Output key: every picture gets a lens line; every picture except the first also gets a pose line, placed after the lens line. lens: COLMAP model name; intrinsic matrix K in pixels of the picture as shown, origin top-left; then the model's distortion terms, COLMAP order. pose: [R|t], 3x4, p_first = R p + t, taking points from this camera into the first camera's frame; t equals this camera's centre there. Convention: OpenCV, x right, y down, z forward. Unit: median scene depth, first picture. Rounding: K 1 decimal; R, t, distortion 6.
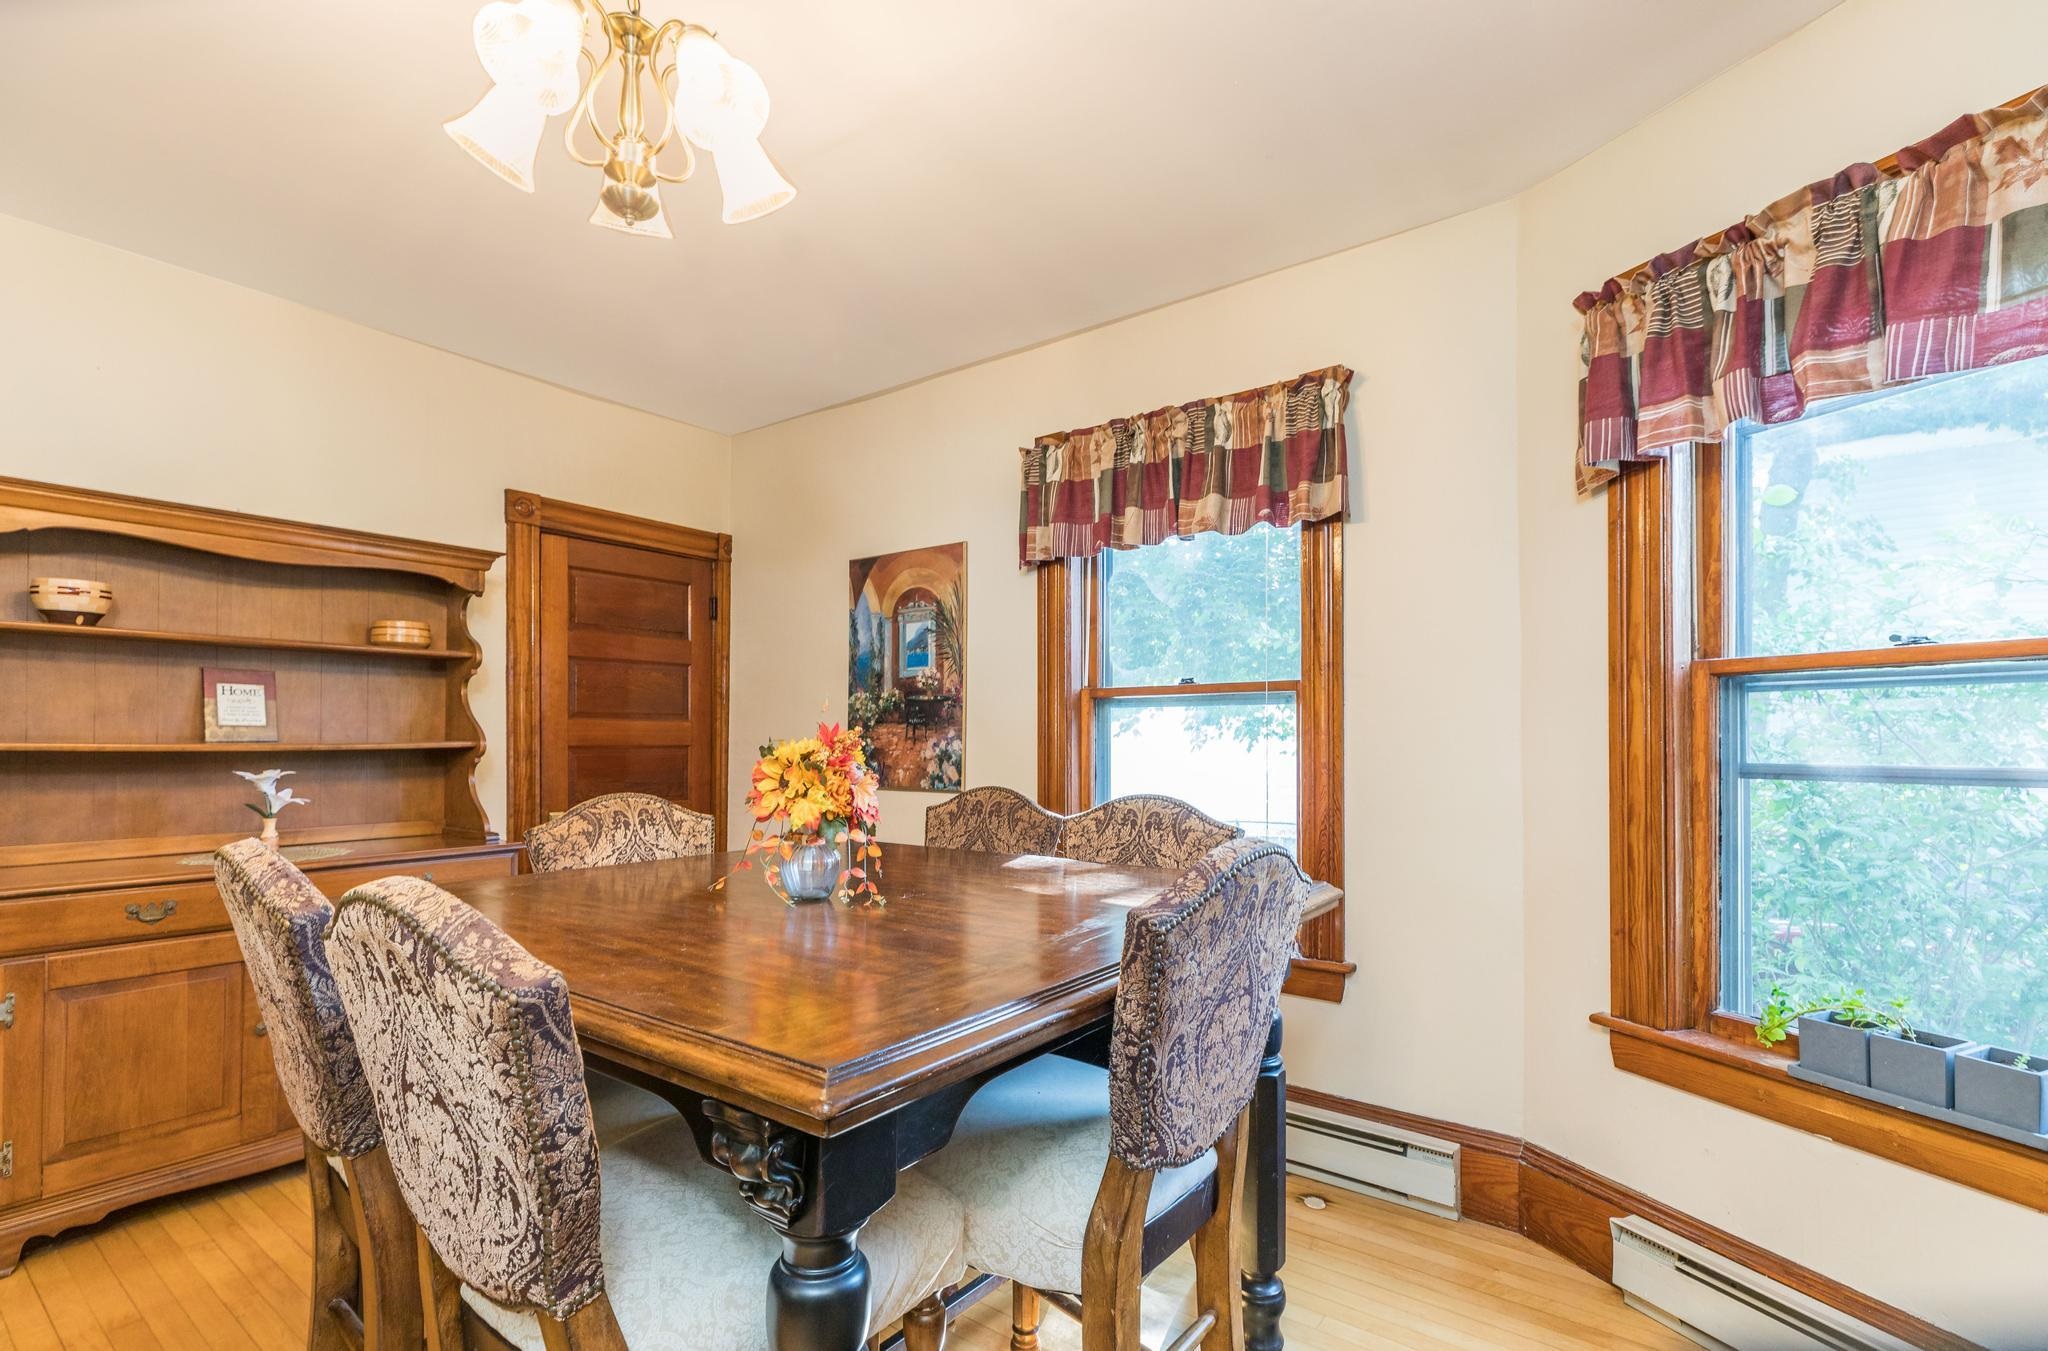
lens RADIAL K [[937.9, 0, 1039.9], [0, 937.9, 733.7], [0, 0, 1]] dist [0.005597, -0.000616]
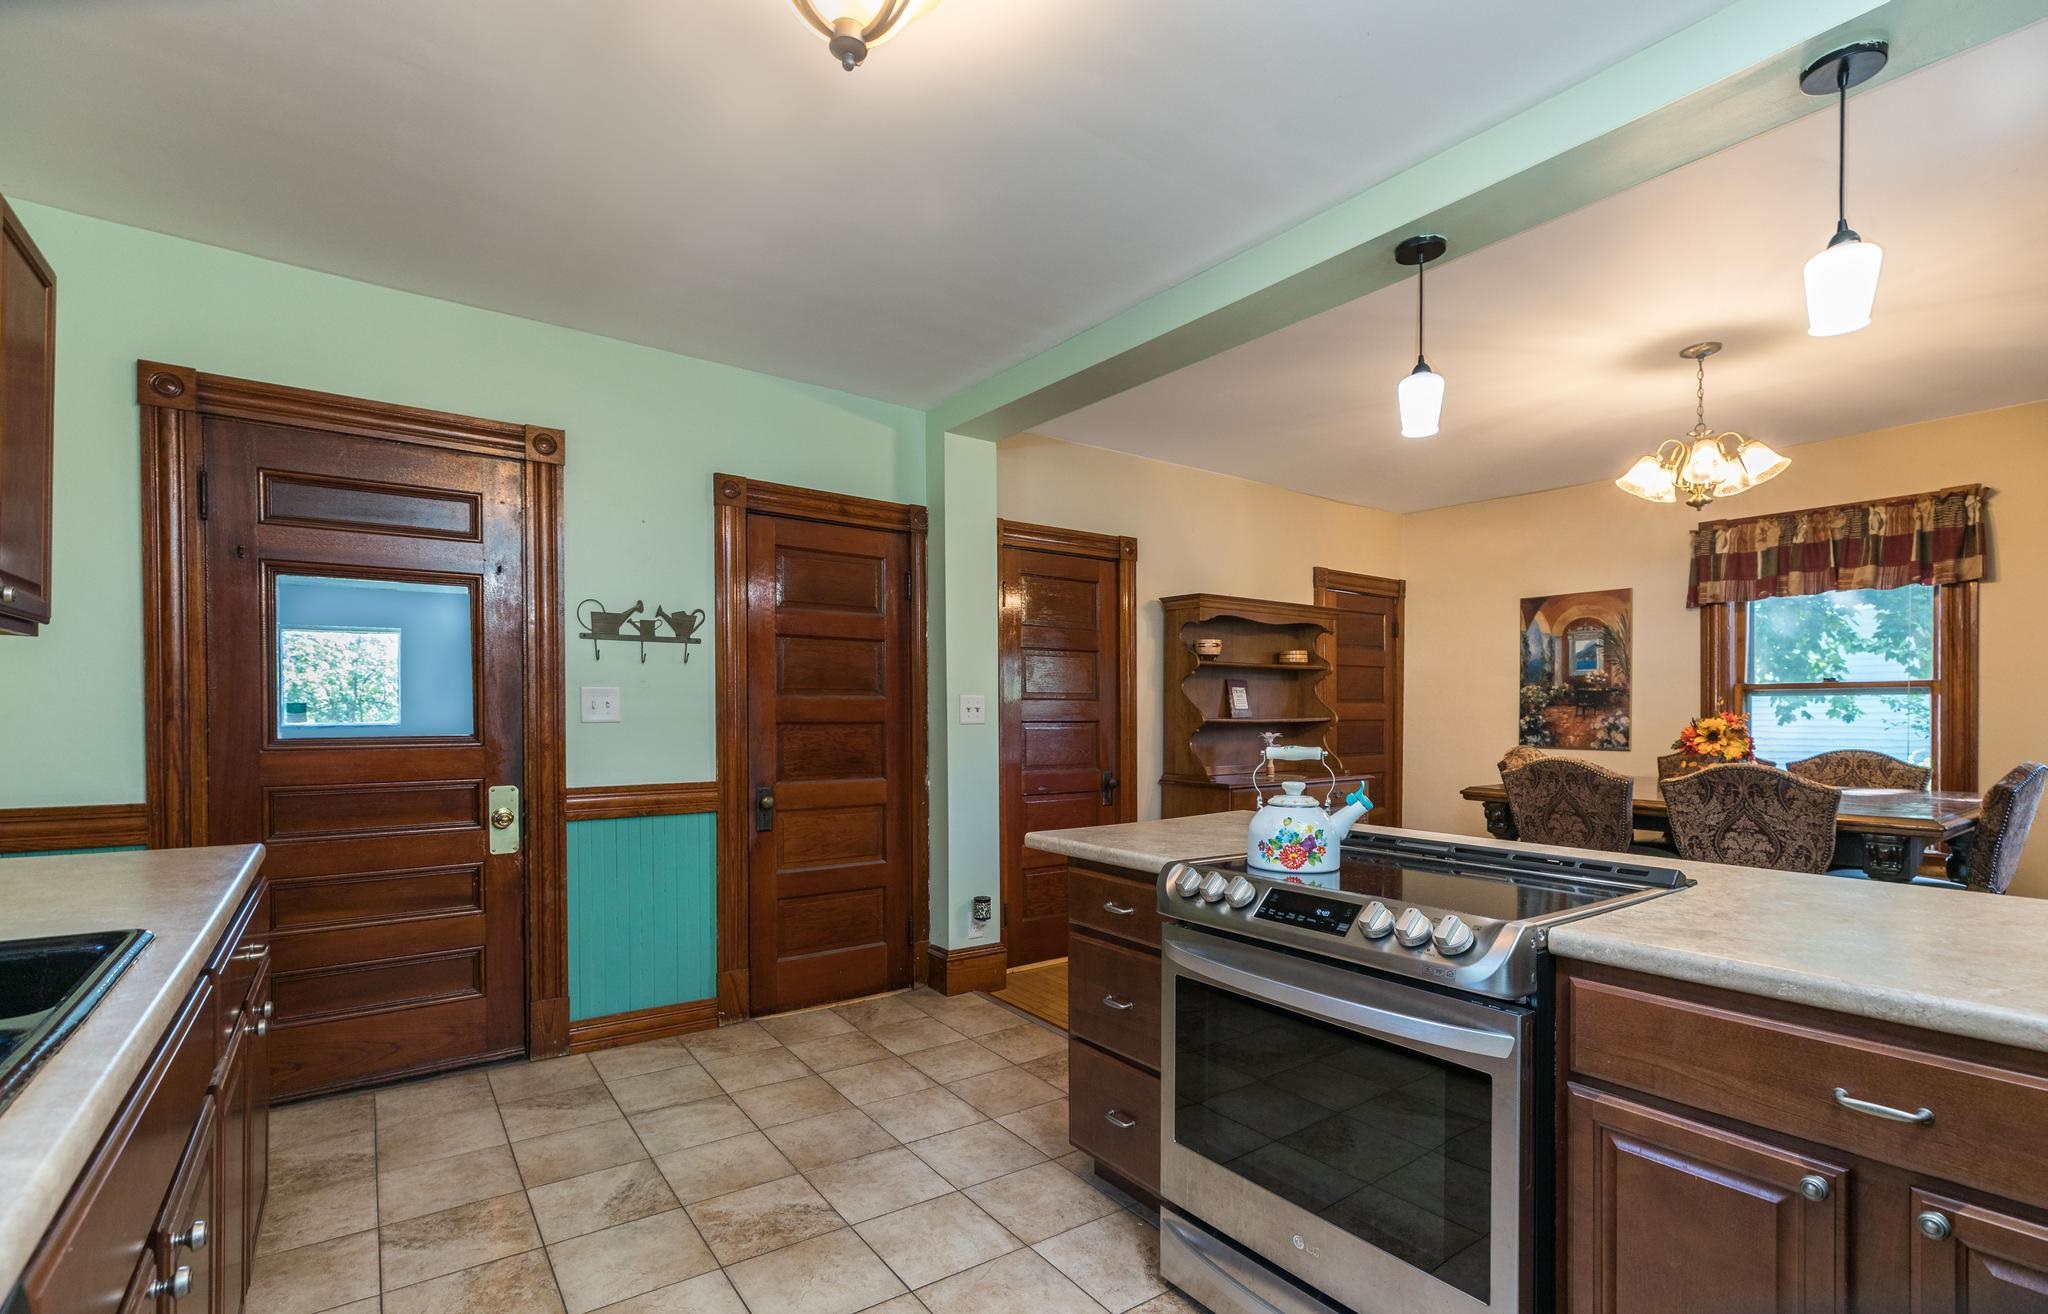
lens RADIAL K [[935.9, 0, 1034.4], [0, 935.9, 716.4], [0, 0, 1]] dist [0.004417, 0.000275]
pose [[0.957460, 0.001037, -0.288563, -0.651391], [0.002233, 0.999937, 0.011003, -0.014911], [0.288556, -0.011179, 0.957398, -0.864651]]
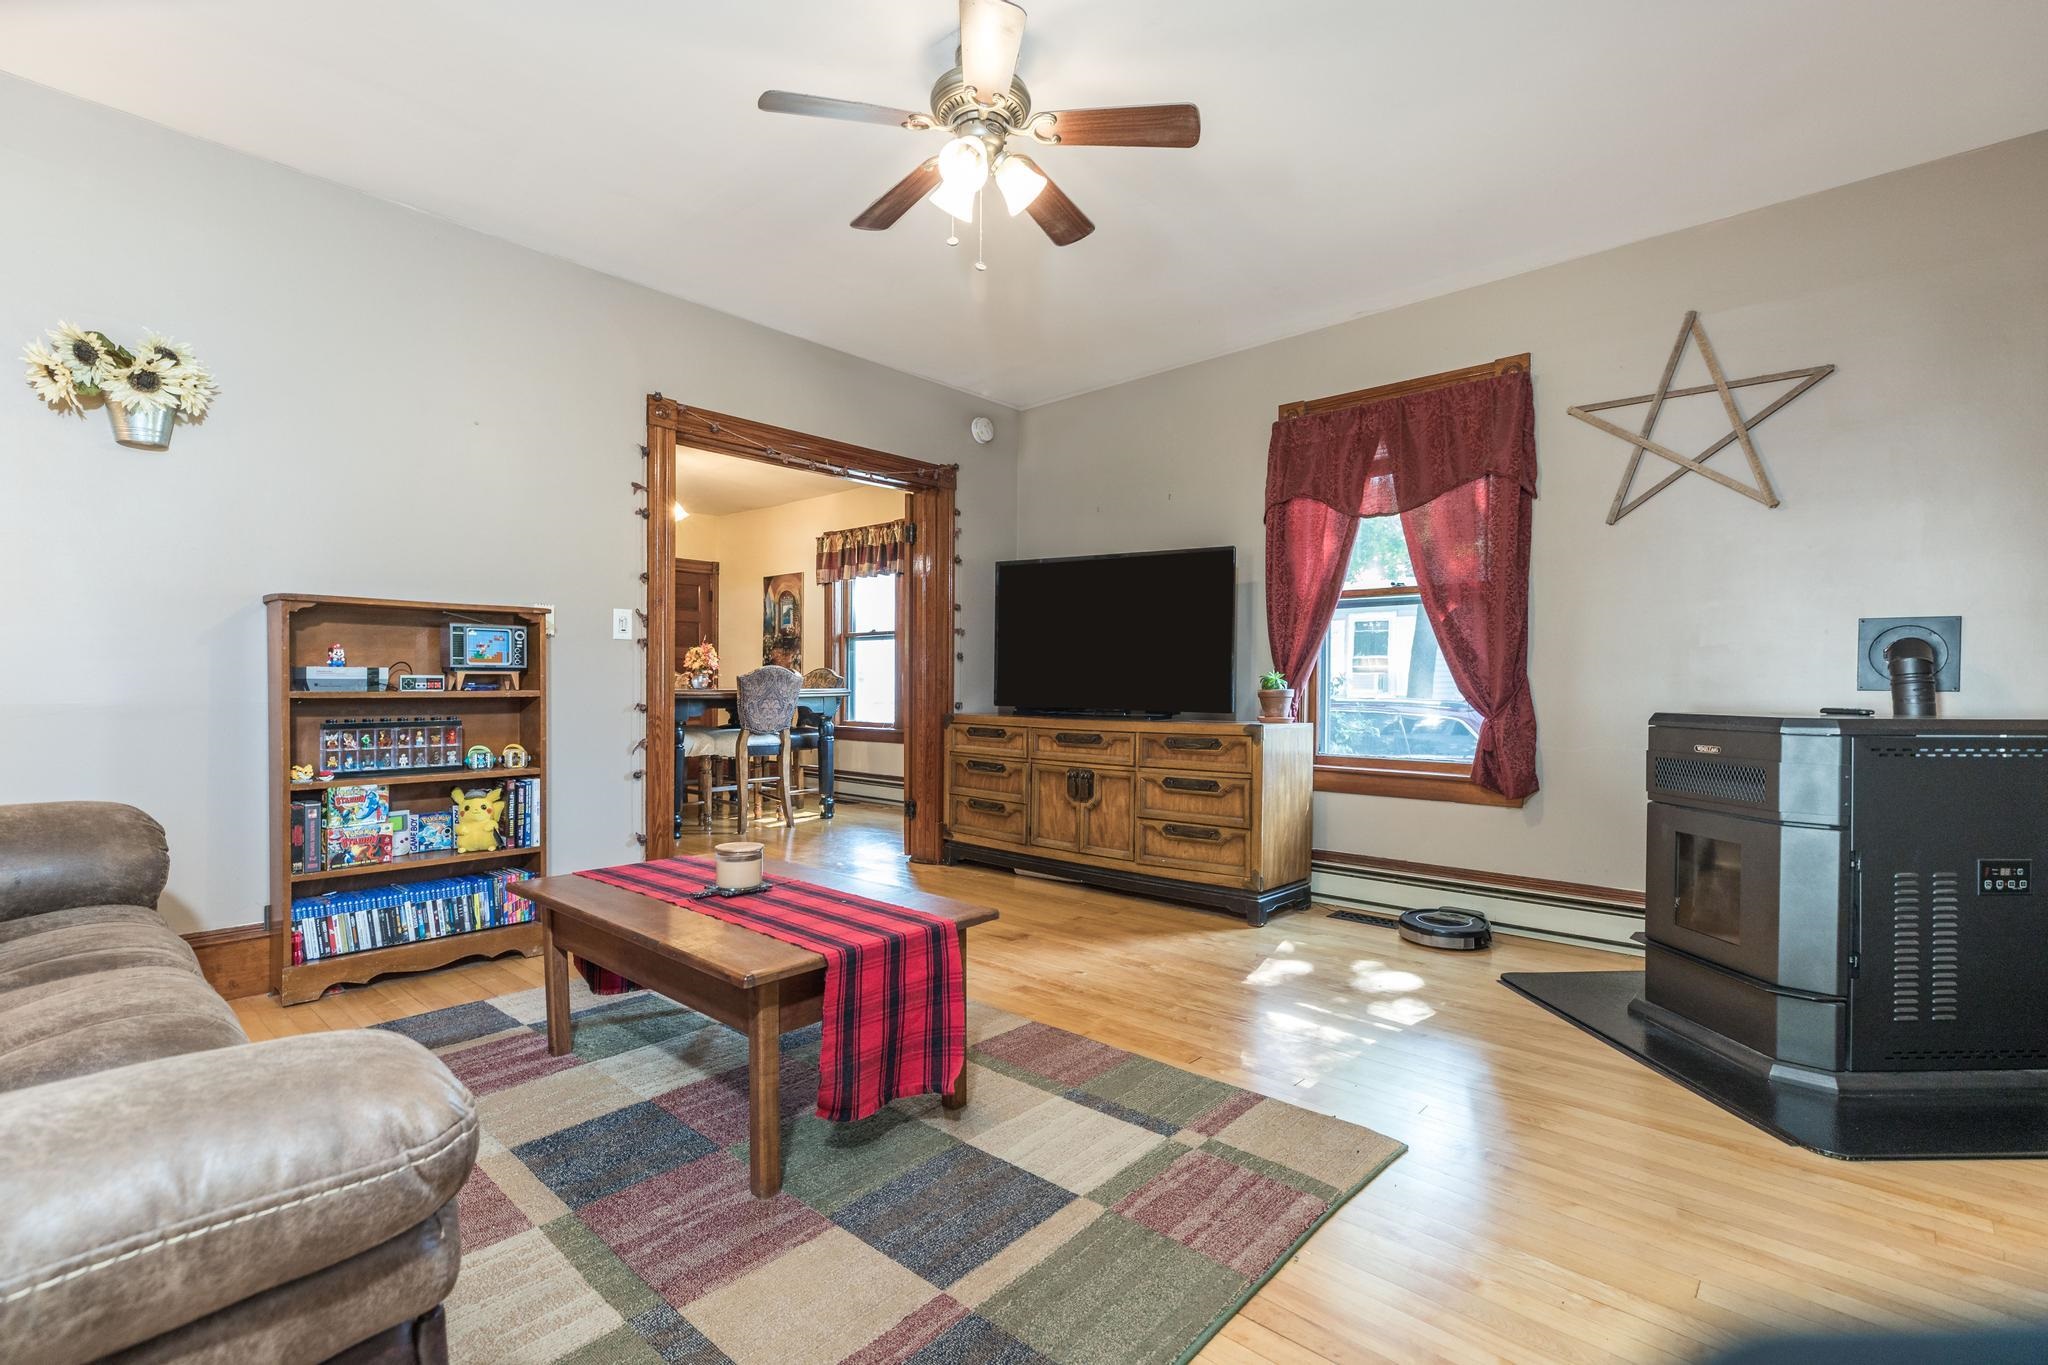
lens RADIAL K [[937.9, 0, 1029.4], [0, 937.9, 685.3], [0, 0, 1]] dist [0.005597, -0.000616]
pose [[0.994988, -0.000842, -0.099992, 0.841154], [0.002451, 0.999870, 0.015965, 0.055247], [0.099966, -0.016130, 0.994860, -1.525498]]
